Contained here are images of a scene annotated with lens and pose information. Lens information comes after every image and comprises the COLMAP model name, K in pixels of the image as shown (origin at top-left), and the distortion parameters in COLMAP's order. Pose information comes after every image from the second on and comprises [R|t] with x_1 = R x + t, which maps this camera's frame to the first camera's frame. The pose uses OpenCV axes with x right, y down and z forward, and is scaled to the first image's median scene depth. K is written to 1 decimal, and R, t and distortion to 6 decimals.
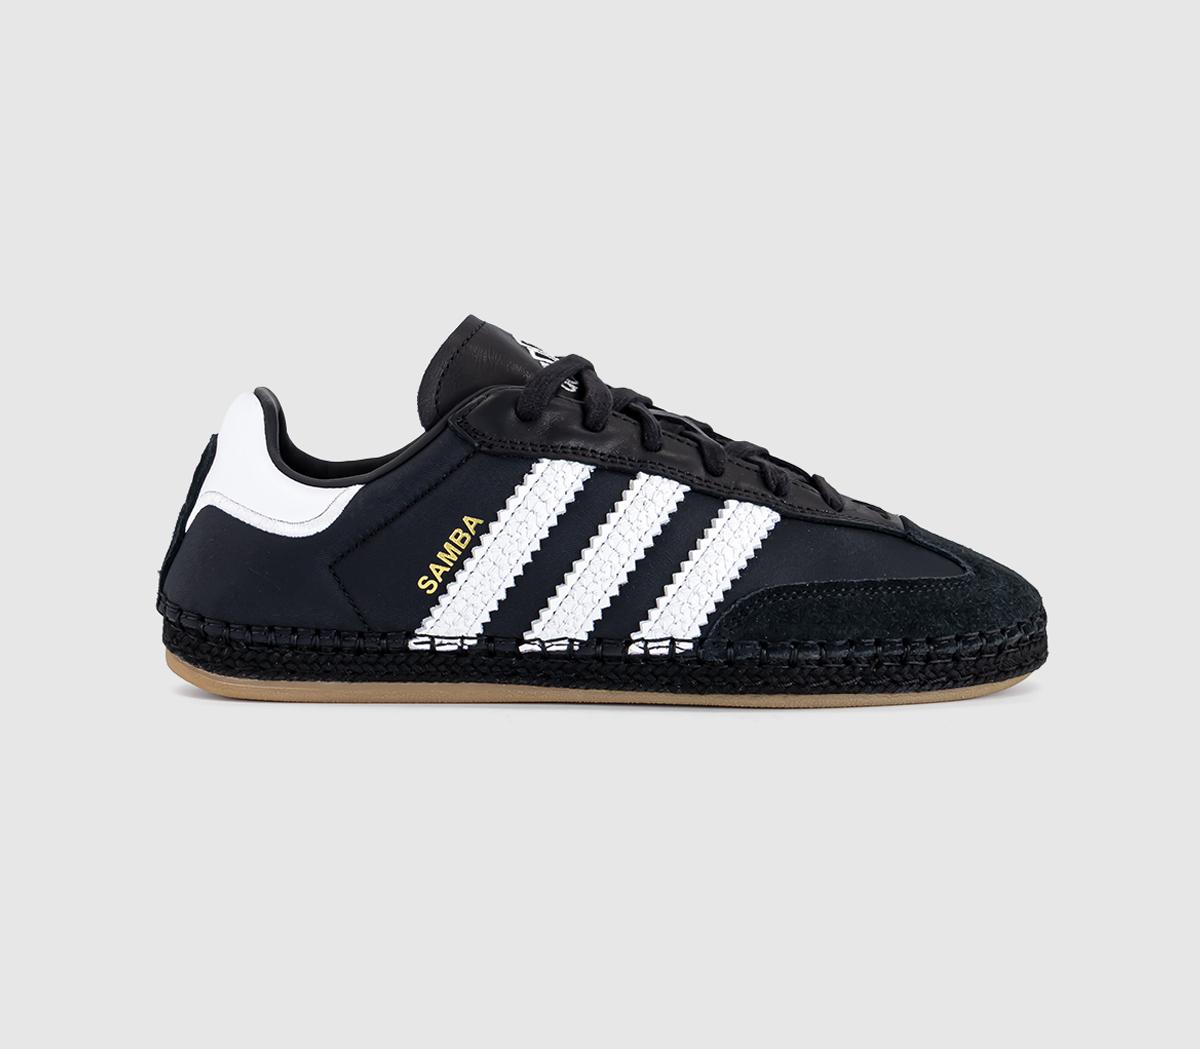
lens RADIAL K [[2384.6, 0, 600.0], [0, 2384.6, 524.5], [0, 0, 1]] dist [0.058333, -0.218565]
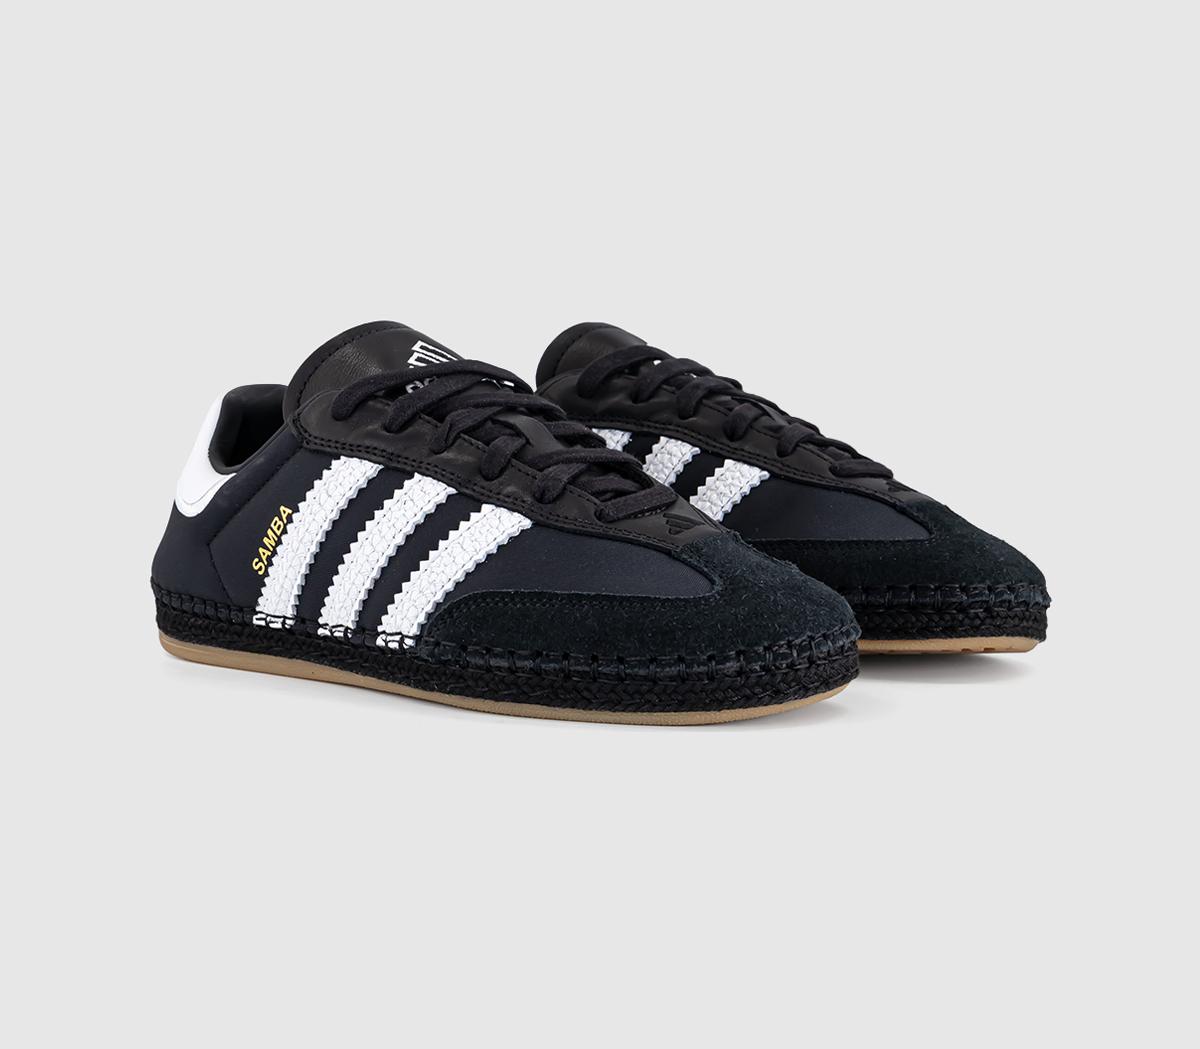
lens RADIAL K [[2384.6, 0, 600.0], [0, 2384.6, 524.5], [0, 0, 1]] dist [0.058333, -0.218565]
pose [[0.788619, 0.058920, -0.612053, 0.721962], [-0.052840, 0.998210, 0.028011, -0.033000], [0.612608, 0.010250, 0.790320, 0.227829]]
